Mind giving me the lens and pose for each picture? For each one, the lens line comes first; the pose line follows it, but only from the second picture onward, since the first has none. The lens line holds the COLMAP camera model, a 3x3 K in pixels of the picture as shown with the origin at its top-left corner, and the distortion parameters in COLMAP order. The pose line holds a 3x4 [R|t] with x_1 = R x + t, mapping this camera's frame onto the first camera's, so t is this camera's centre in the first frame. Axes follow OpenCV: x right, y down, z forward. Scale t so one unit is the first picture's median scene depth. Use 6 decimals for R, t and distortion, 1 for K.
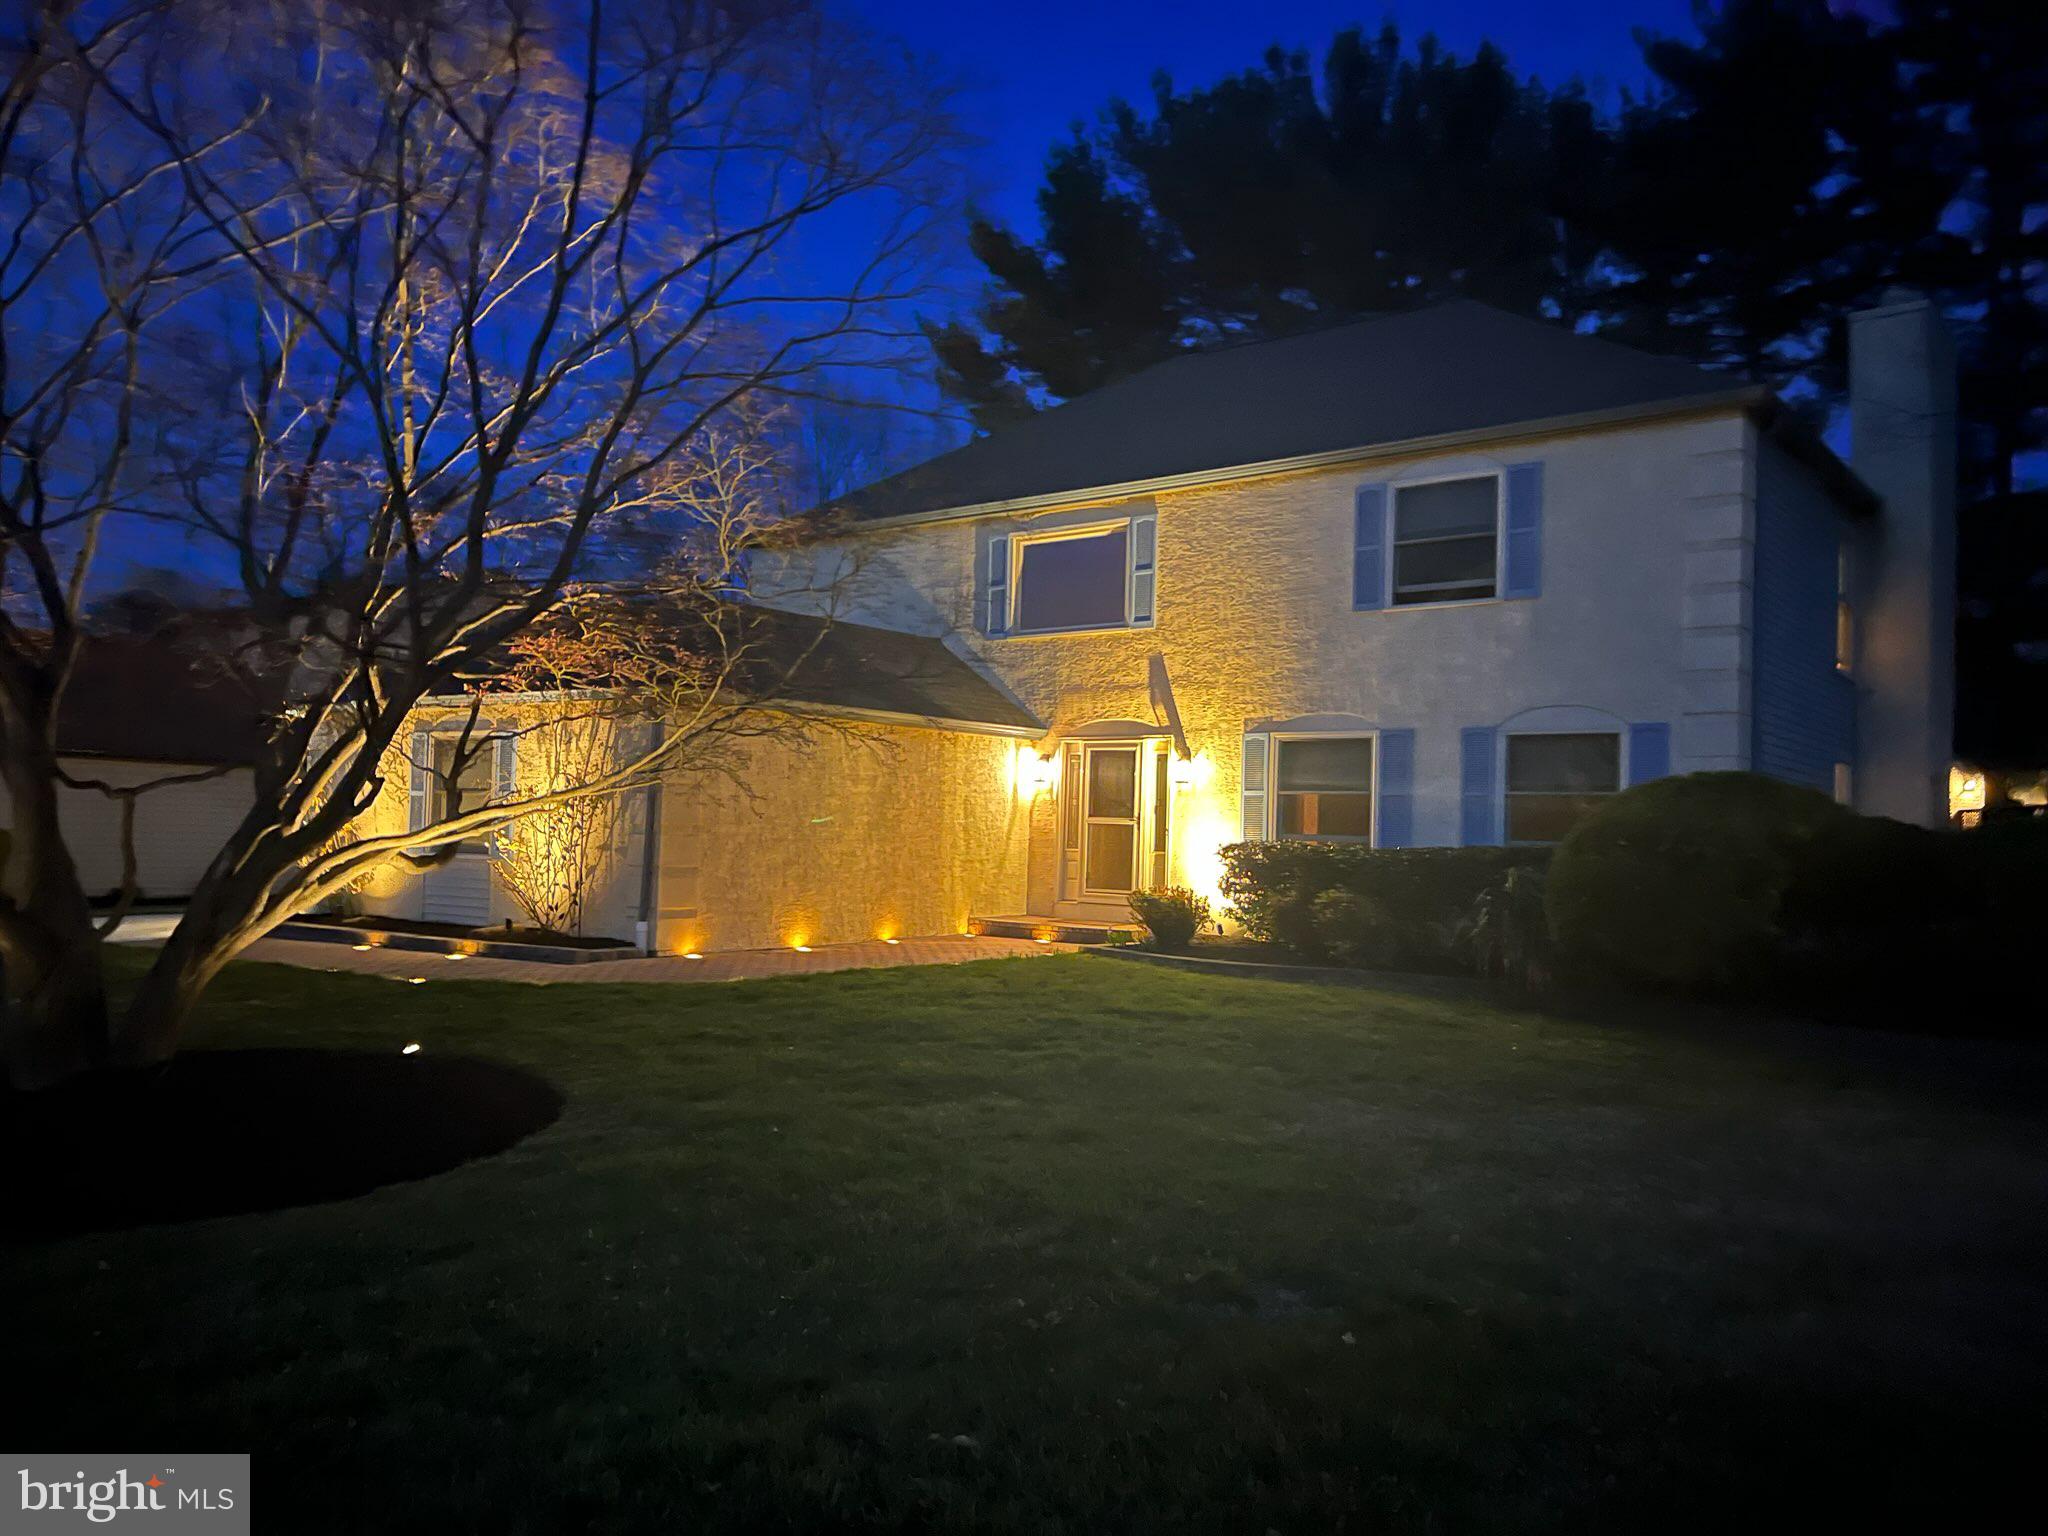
lens RADIAL K [[1550.3, 0, 1024.4], [0, 1550.3, 773.3], [0, 0, 1]] dist [0.001342, 0.000634]
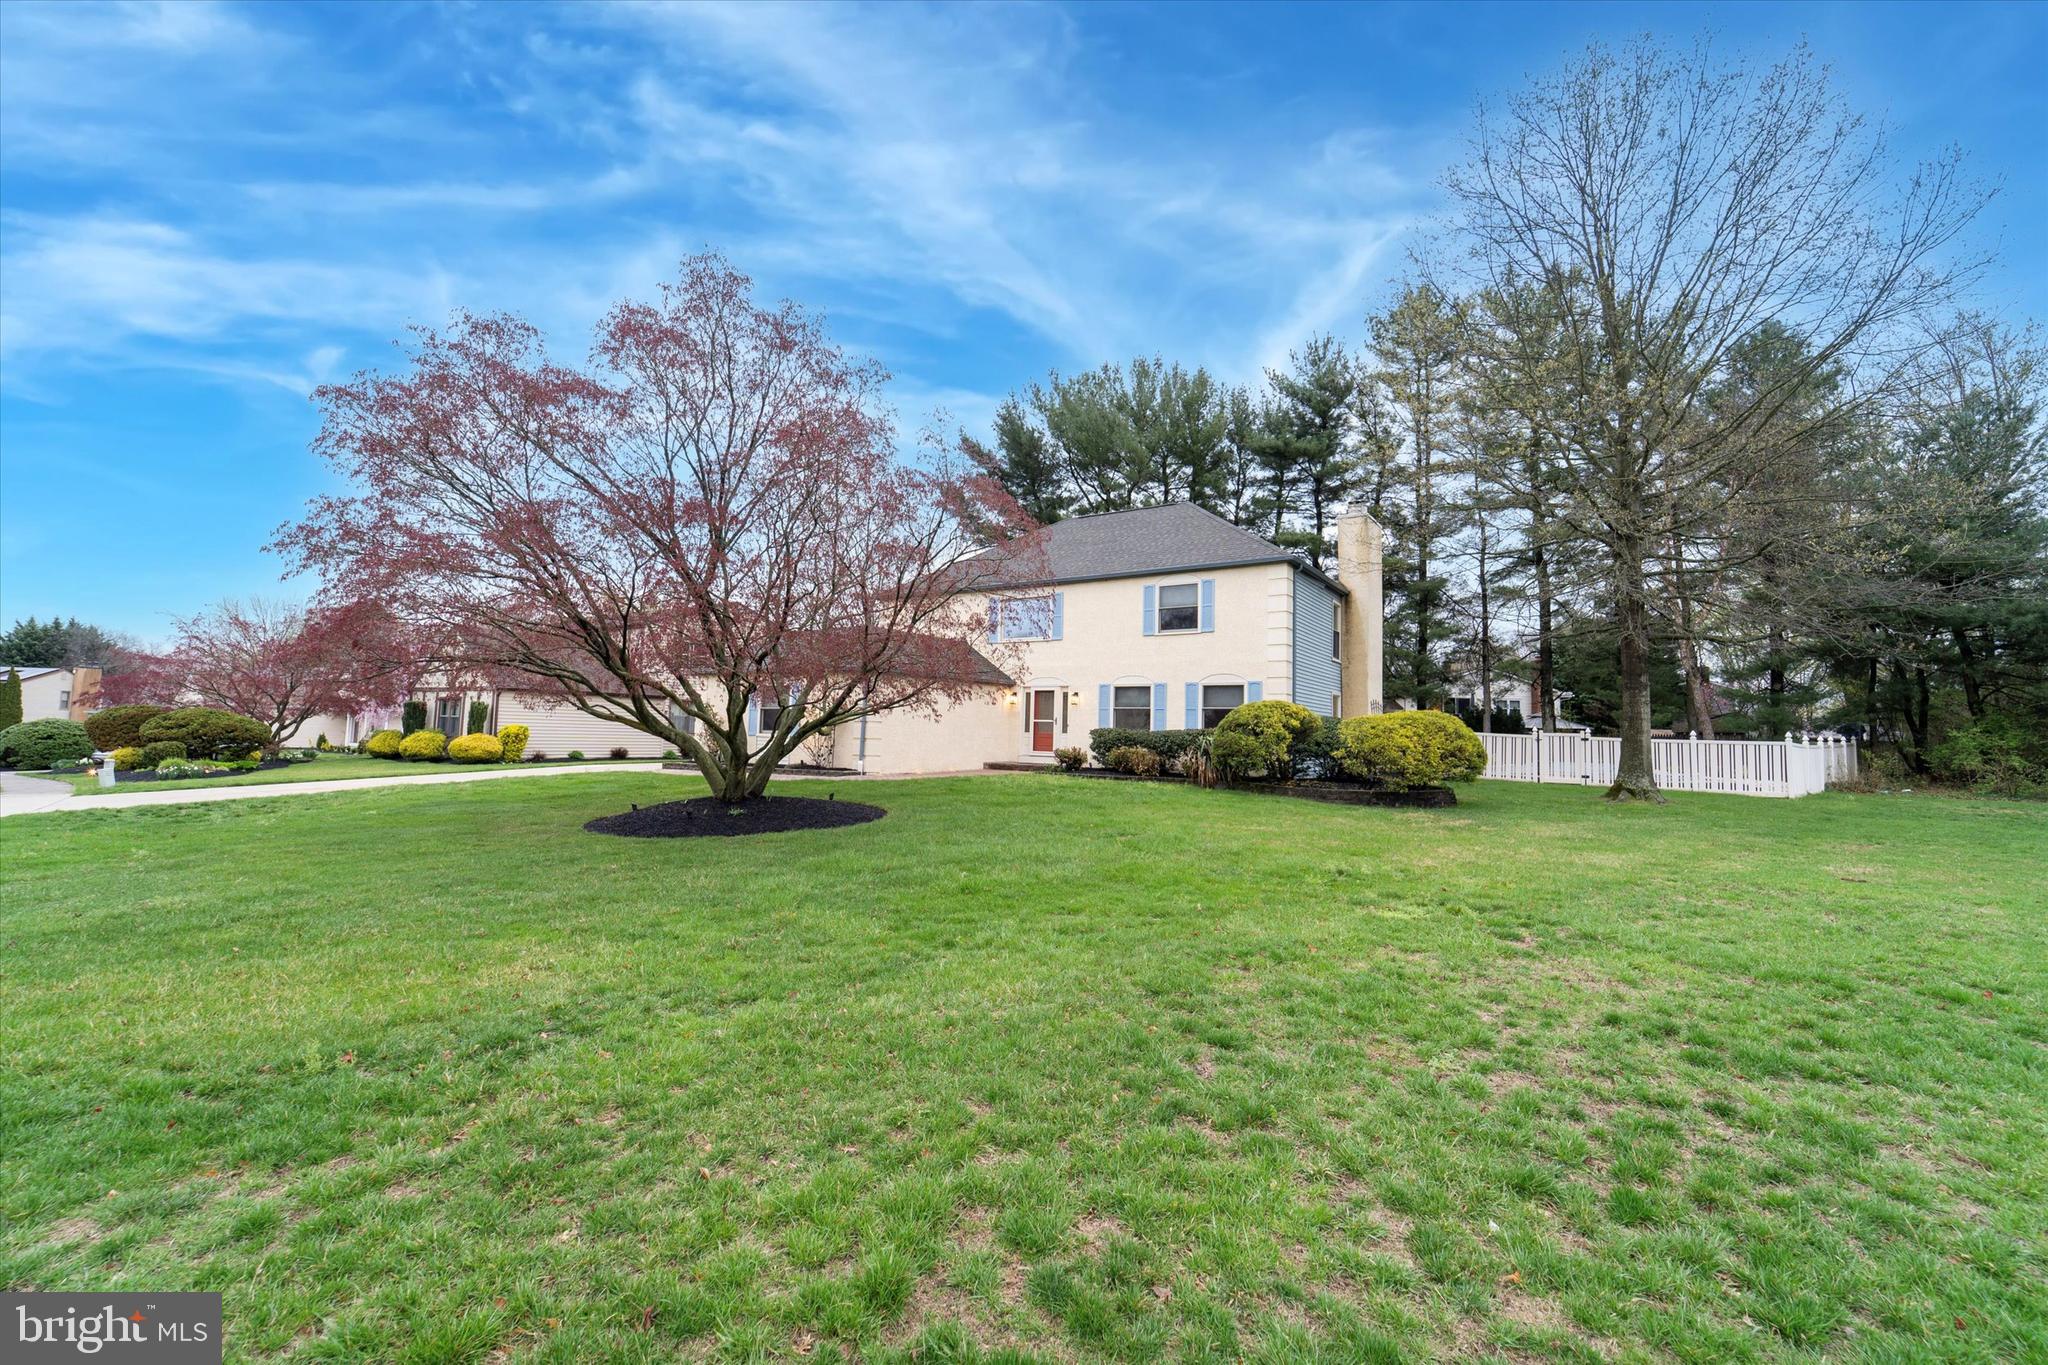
lens RADIAL K [[929.0, 0, 1021.6], [0, 929.0, 683.7], [0, 0, 1]] dist [-0.000088, 0.000023]
pose [[0.996963, -0.000757, 0.077872, -0.066279], [0.001914, 0.999889, -0.014787, -0.003823], [-0.077852, 0.014891, 0.996854, -0.319757]]
